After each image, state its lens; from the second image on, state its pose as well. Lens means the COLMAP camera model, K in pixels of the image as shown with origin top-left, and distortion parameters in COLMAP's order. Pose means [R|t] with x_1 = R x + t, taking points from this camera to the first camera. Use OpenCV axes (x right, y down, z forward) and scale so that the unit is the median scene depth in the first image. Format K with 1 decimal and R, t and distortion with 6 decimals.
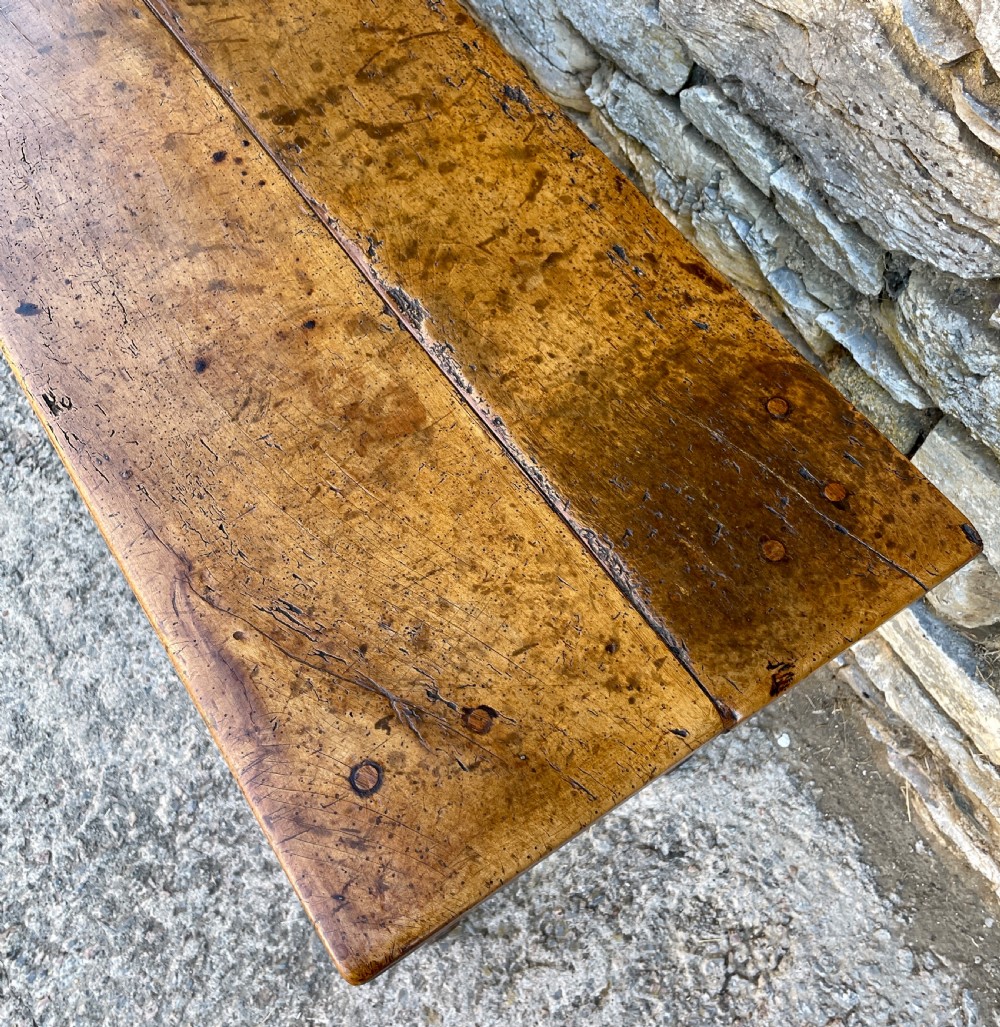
lens RADIAL K [[1021.2, 0, 492.2], [0, 1021.2, 487.4], [0, 0, 1]] dist [0.025186, 0.000000]
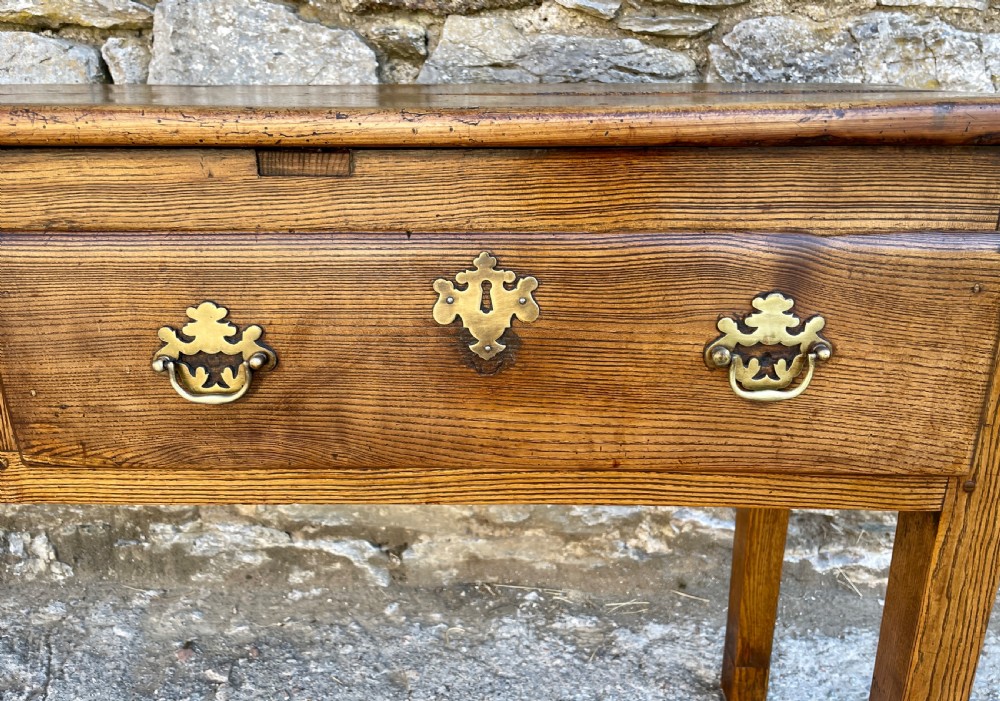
lens RADIAL K [[778.4, 0, 497.4], [0, 778.4, 325.5], [0, 0, 1]] dist [0.060164, -0.086779]
pose [[0.567507, -0.247165, 0.785395, -0.502647], [0.728546, 0.595155, -0.339133, 0.133282], [-0.383610, 0.764657, 0.517826, 0.430287]]
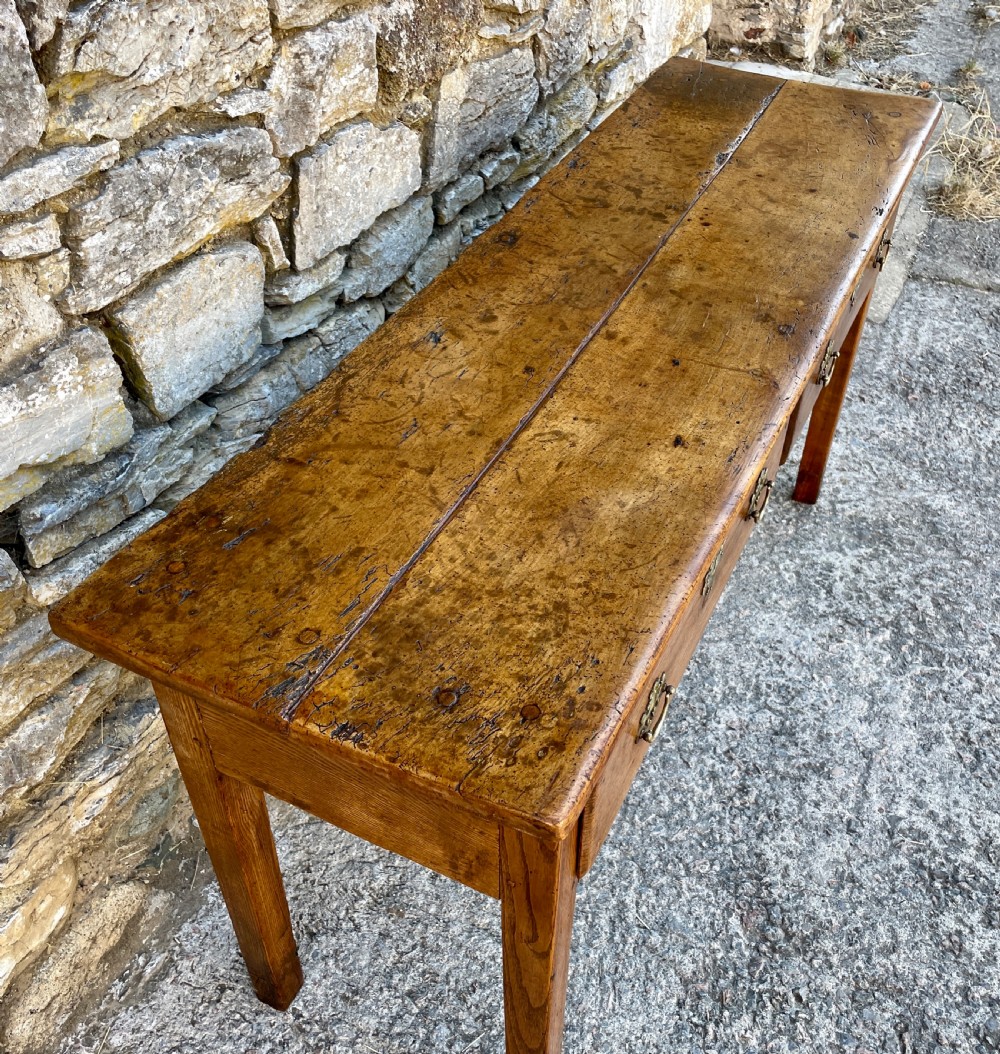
lens RADIAL K [[1093.3, 0, 528.5], [0, 1093.3, 523.2], [0, 0, 1]] dist [0.032924, 0.000000]
pose [[-0.515422, -0.573829, 0.636444, -0.947196], [0.753791, 0.049667, 0.655235, -1.041933], [-0.407603, 0.817468, 0.406948, 0.484832]]
